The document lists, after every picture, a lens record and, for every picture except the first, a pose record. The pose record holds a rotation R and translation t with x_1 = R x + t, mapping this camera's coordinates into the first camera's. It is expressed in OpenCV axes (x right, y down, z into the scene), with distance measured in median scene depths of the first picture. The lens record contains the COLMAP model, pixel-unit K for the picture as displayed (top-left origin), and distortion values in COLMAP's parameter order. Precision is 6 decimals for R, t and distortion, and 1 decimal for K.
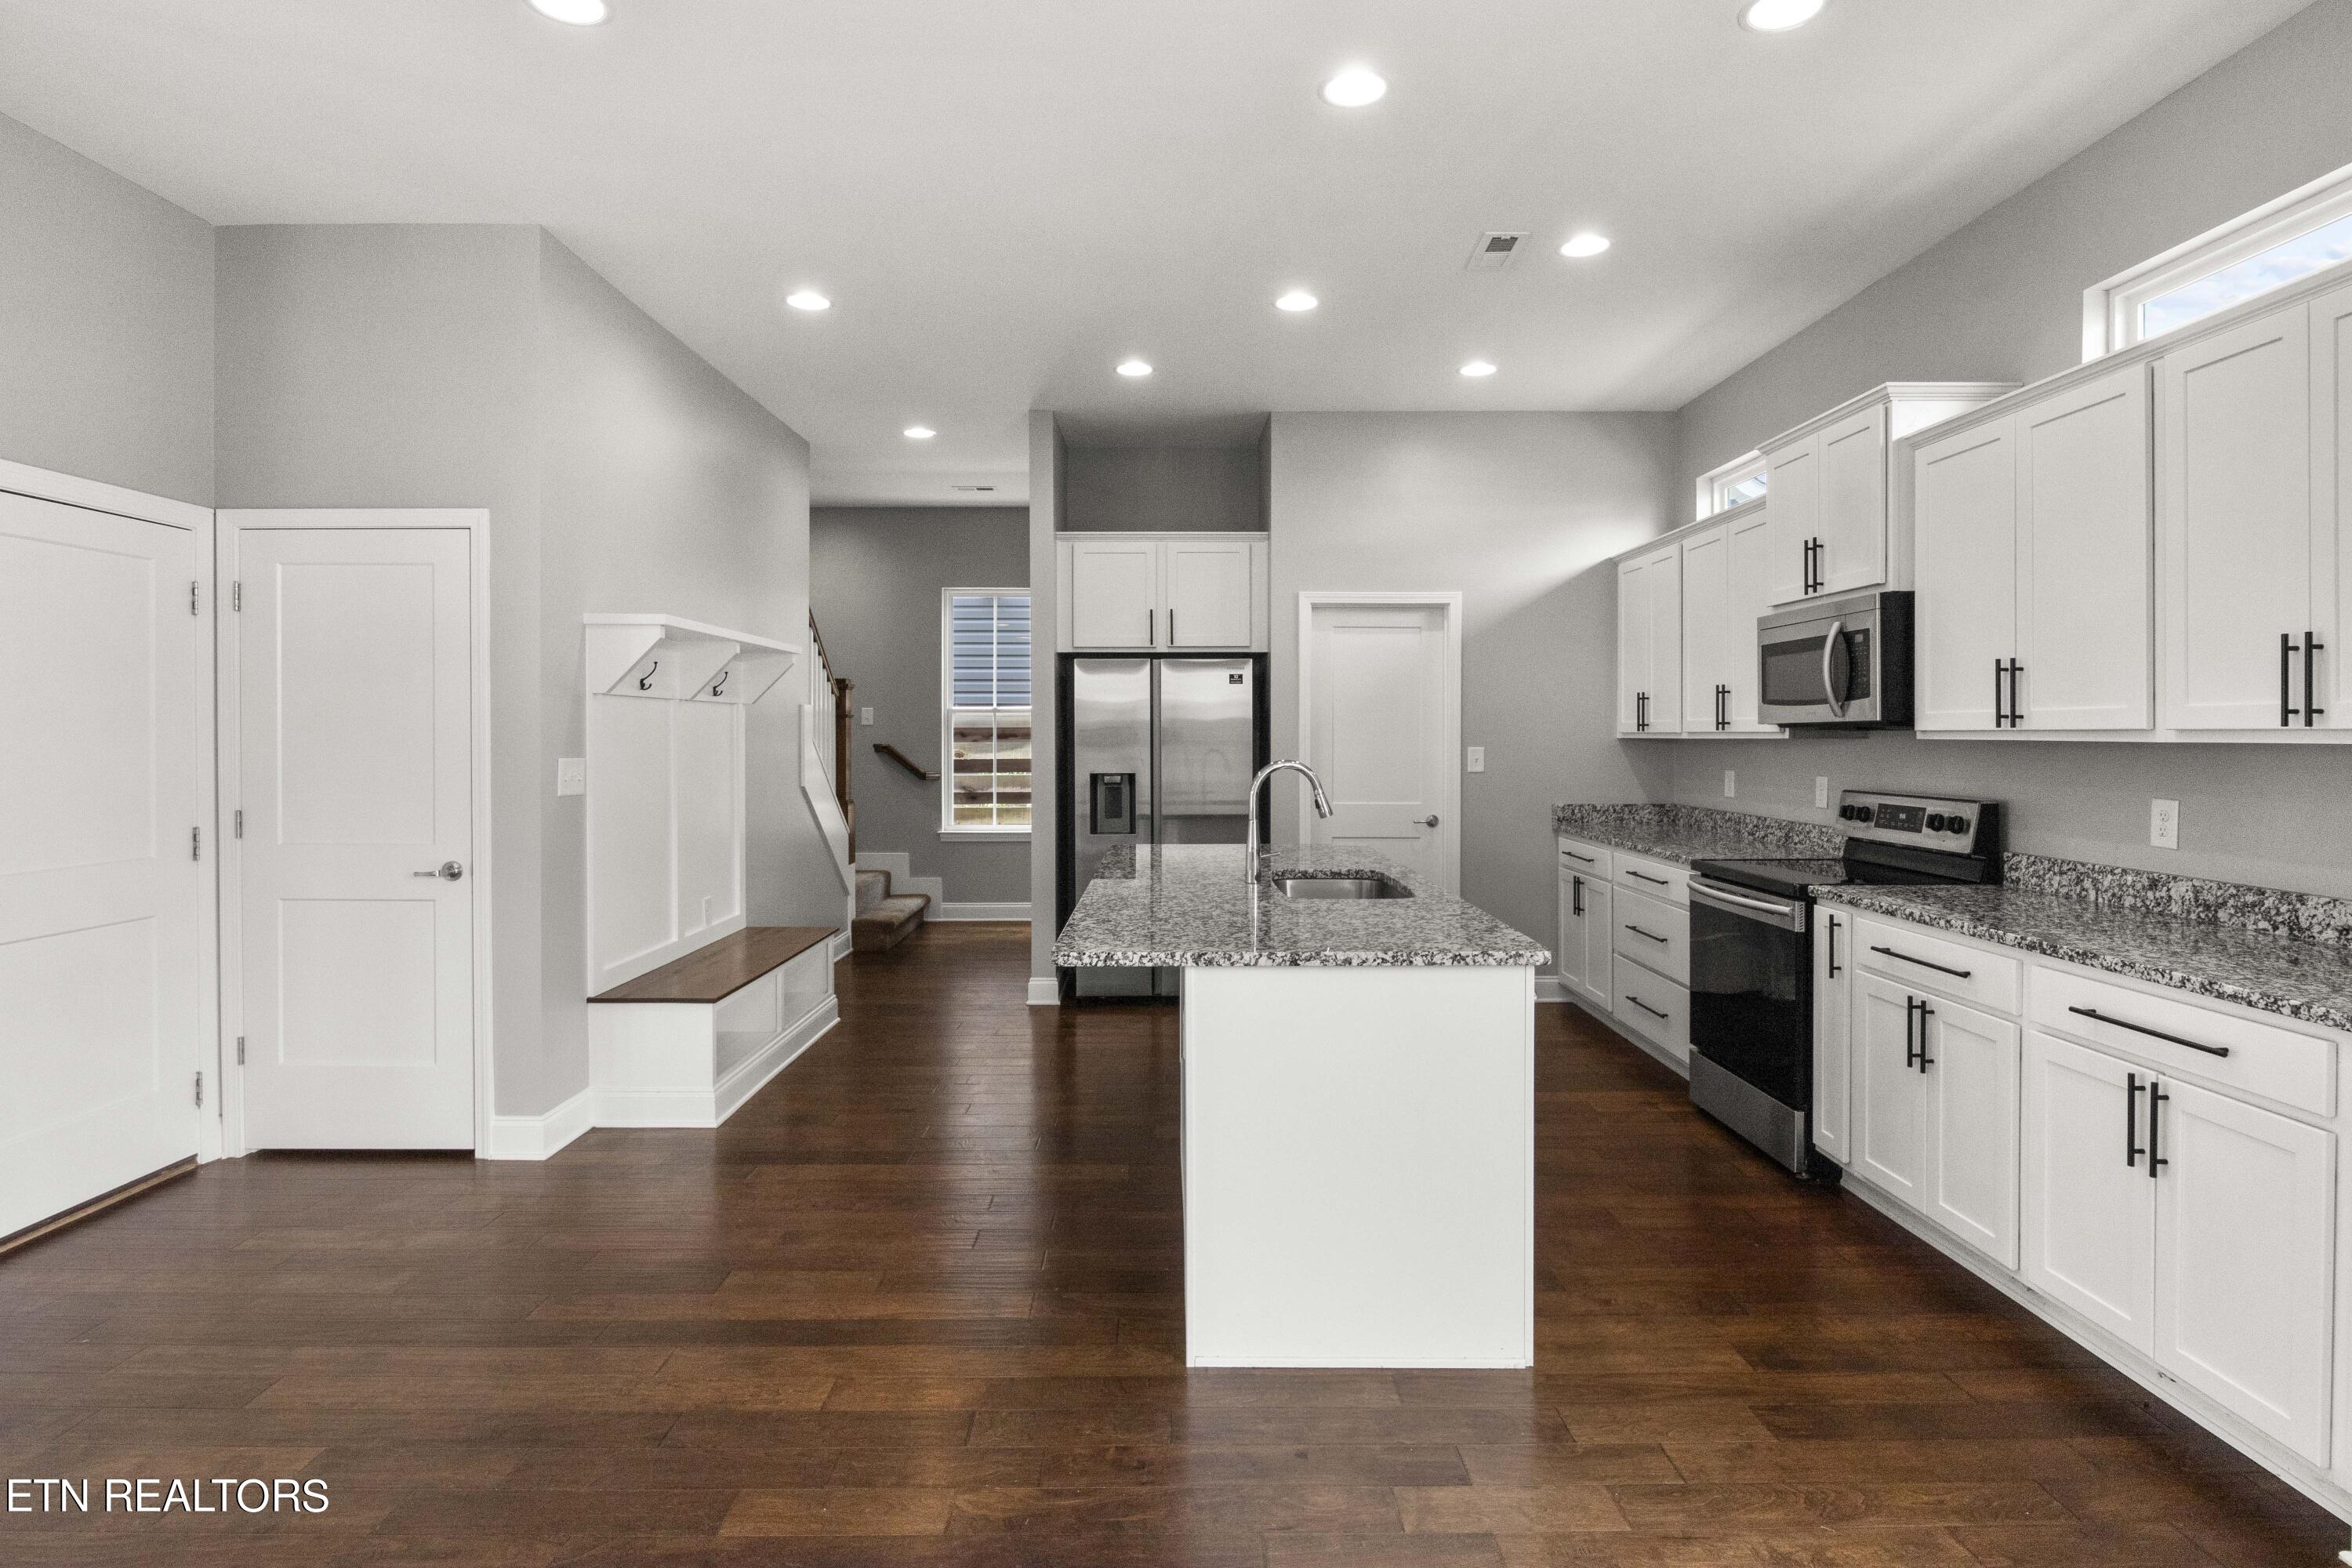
lens RADIAL K [[1205.0, 0, 1194.9], [0, 1205.0, 744.2], [0, 0, 1]] dist [-0.011348, 0.001131]
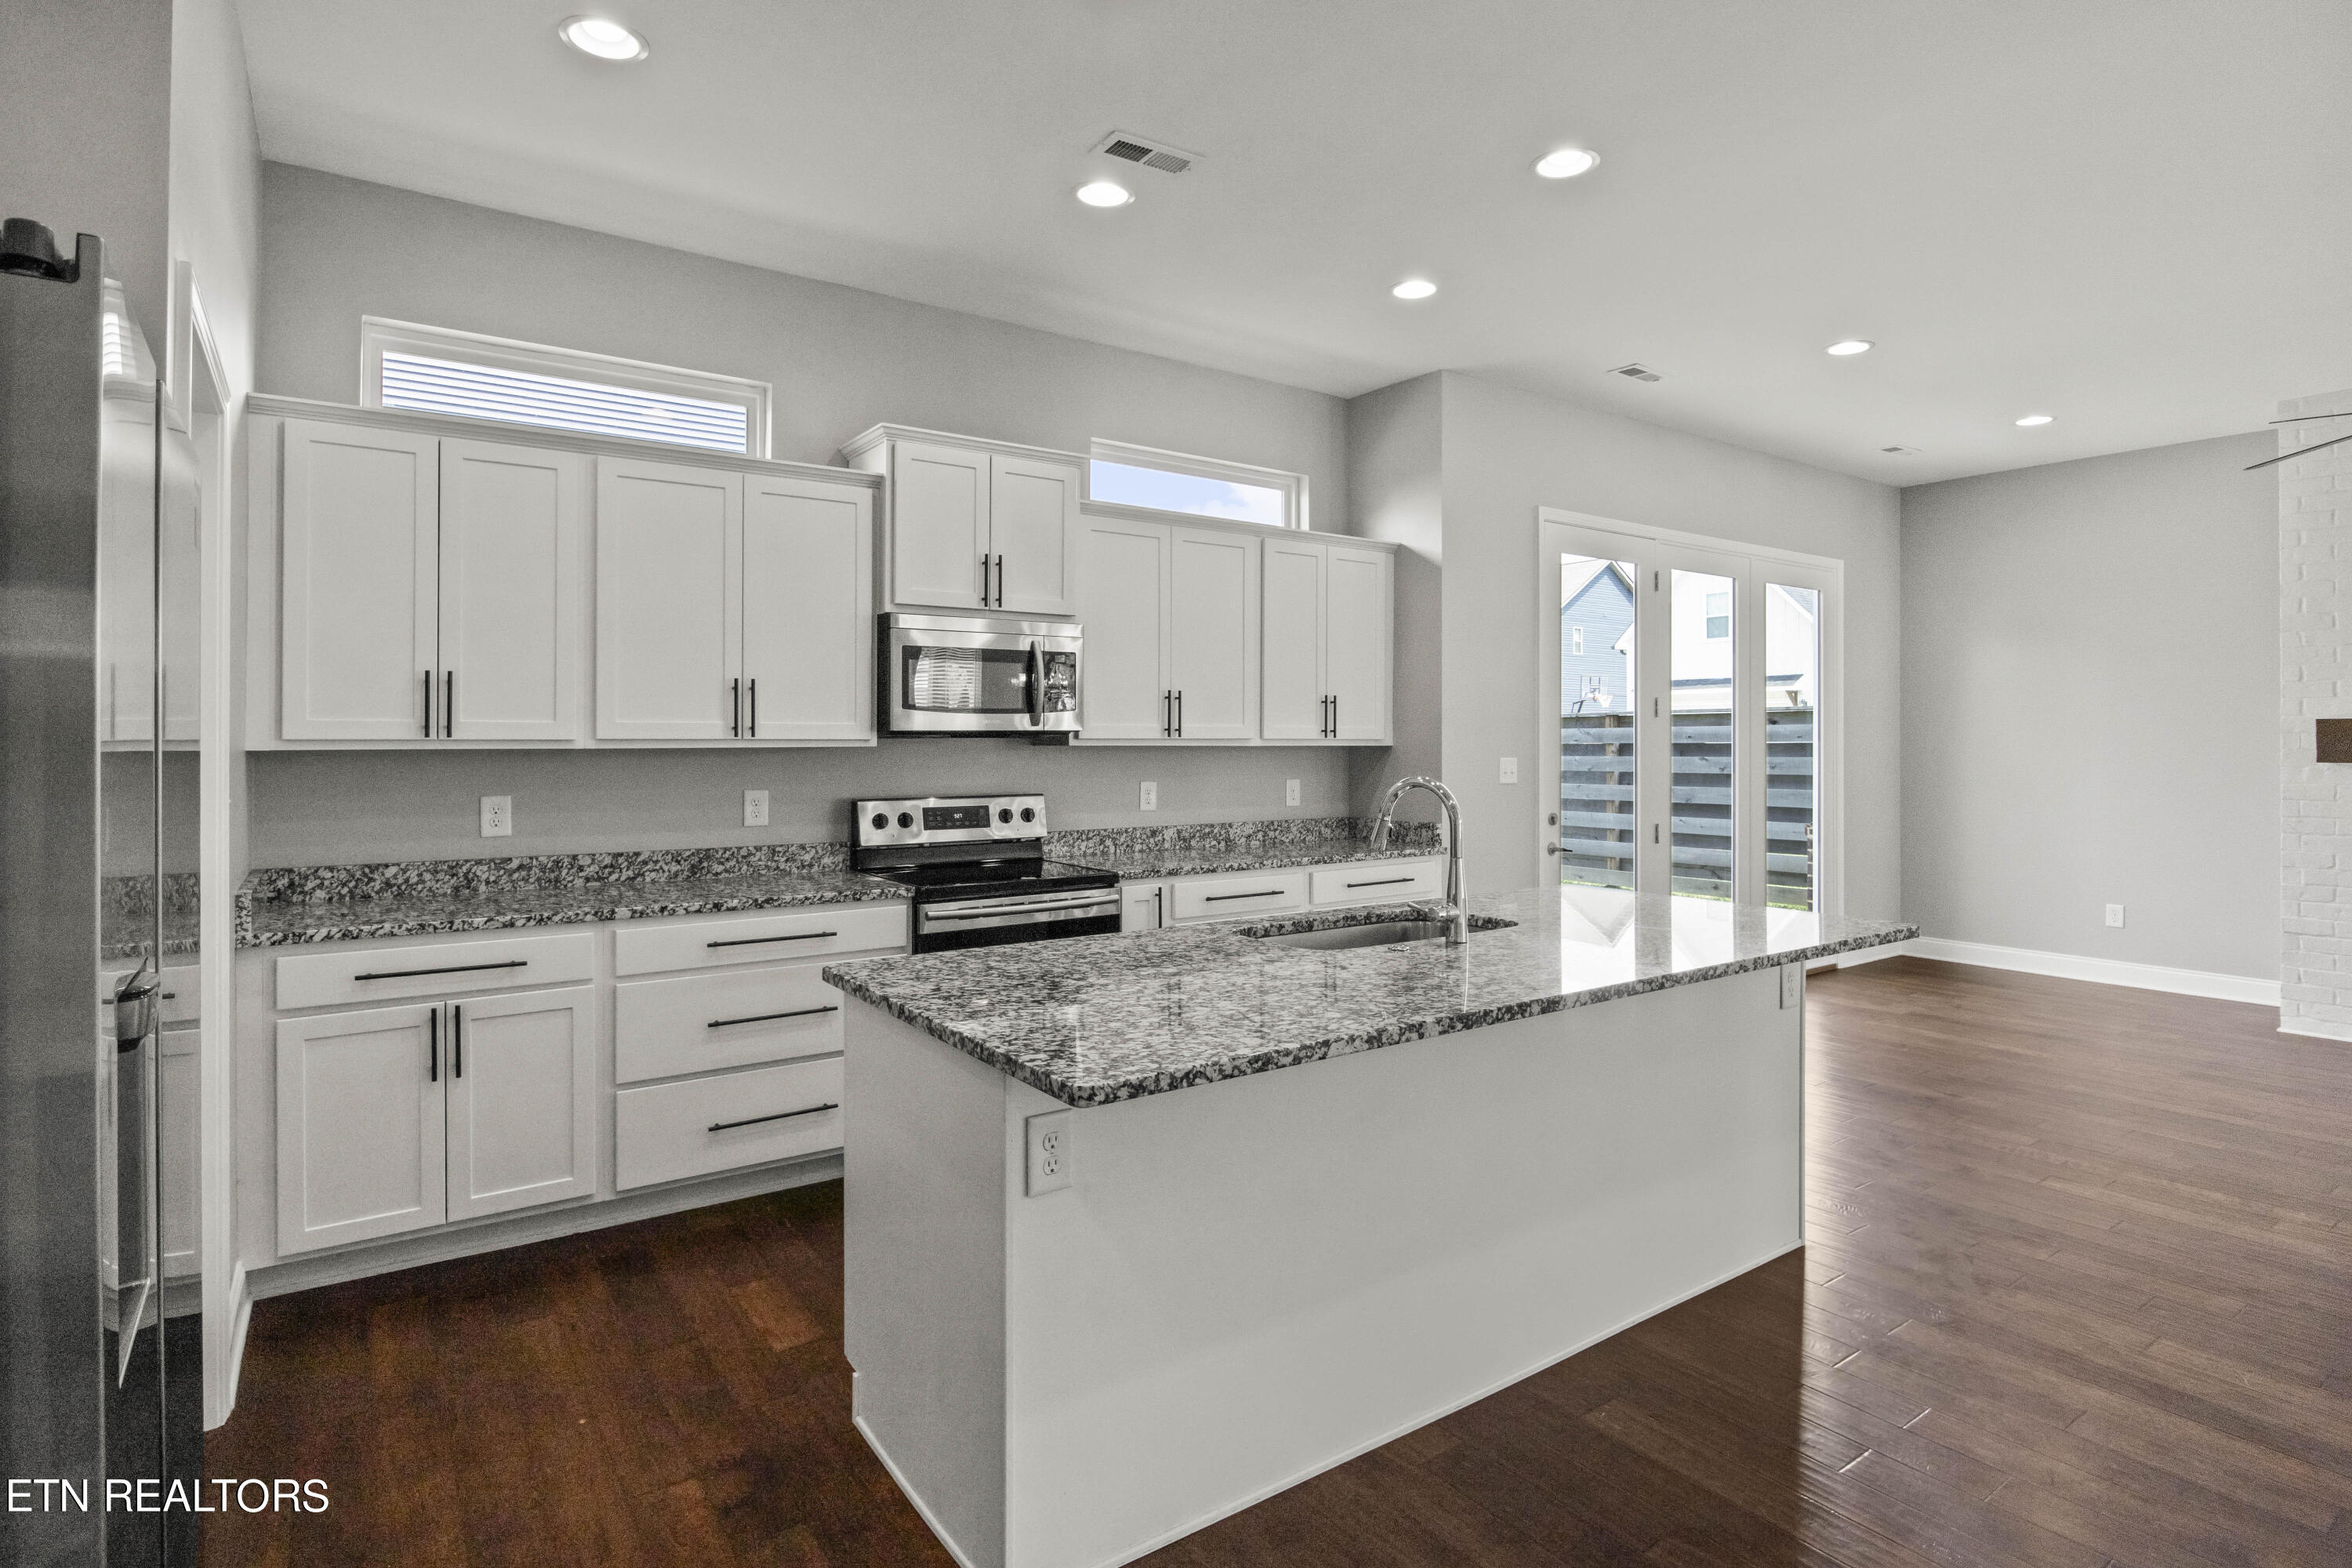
lens RADIAL K [[1205.0, 0, 1180.9], [0, 1205.0, 726.7], [0, 0, 1]] dist [-0.011348, 0.001131]
pose [[-0.549808, 0.010634, 0.835224, -0.415065], [0.009620, 0.999933, -0.006398, -0.012162], [-0.835236, 0.004518, -0.549873, 1.324850]]
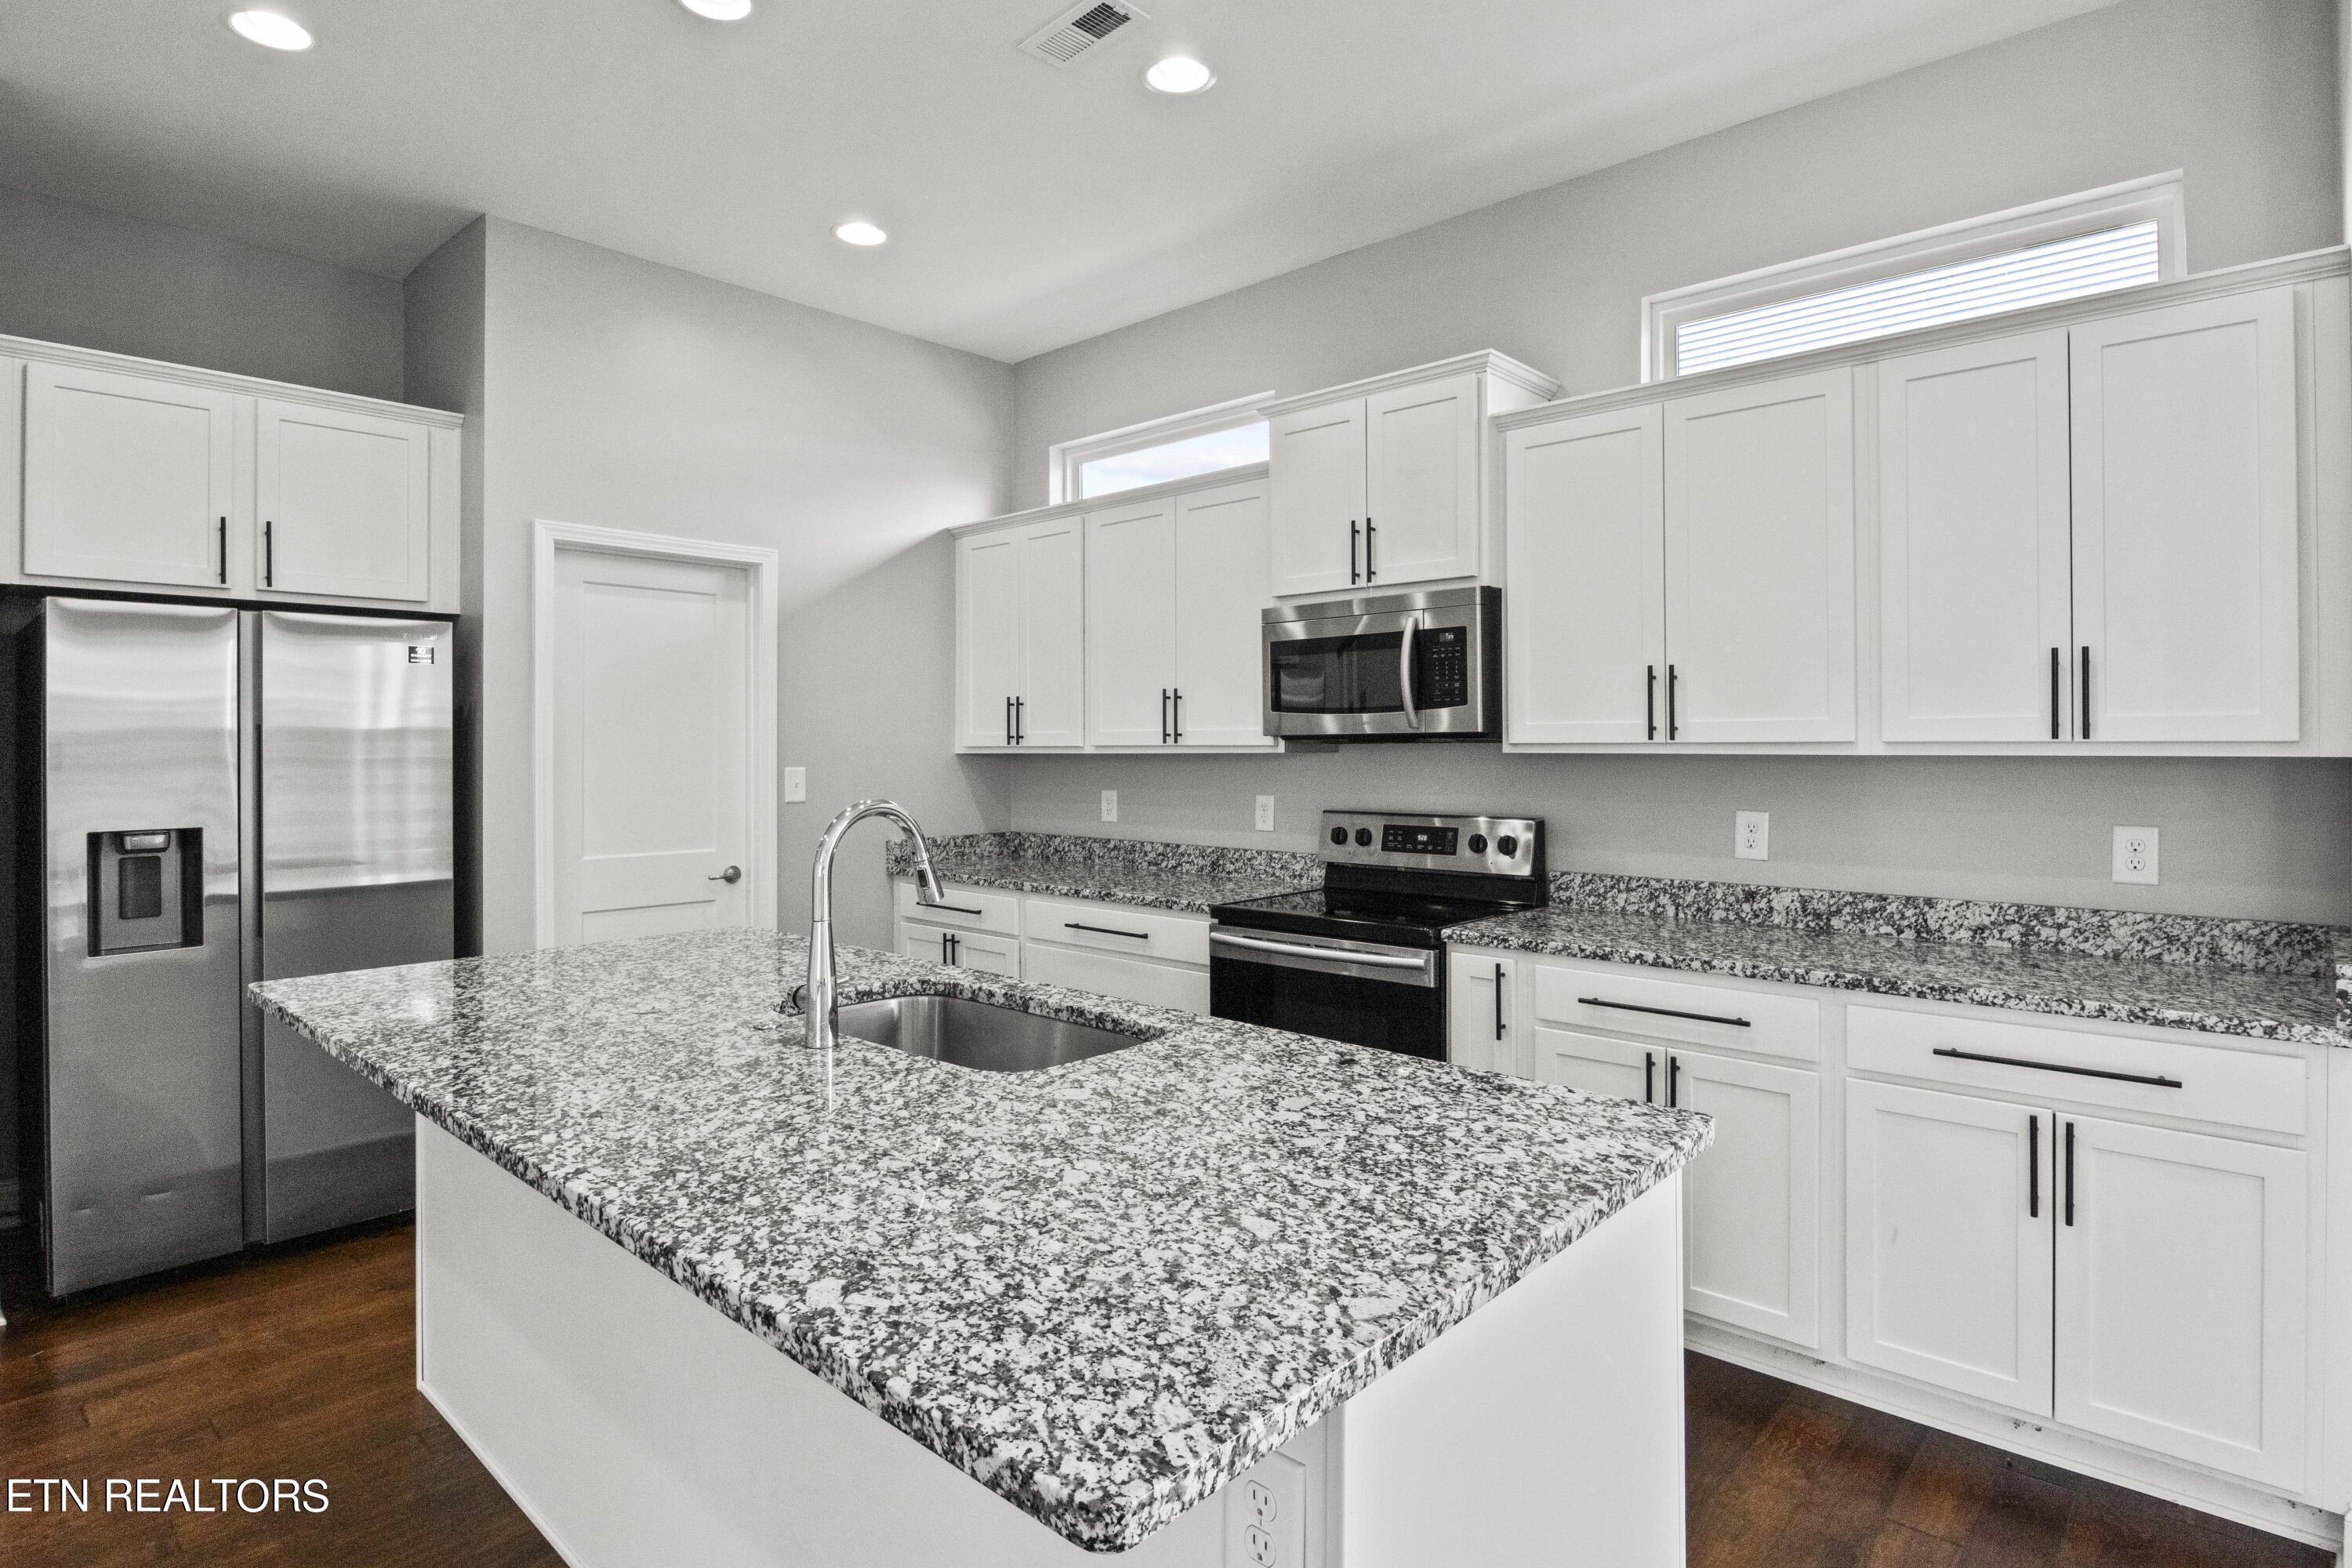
lens RADIAL K [[1205.0, 0, 1182.7], [0, 1205.0, 741.7], [0, 0, 1]] dist [-0.011348, 0.001131]
pose [[0.685091, 0.001225, 0.728457, -0.183007], [0.009294, 0.999902, -0.010423, -0.004568], [-0.728399, 0.013911, 0.685012, 0.465054]]
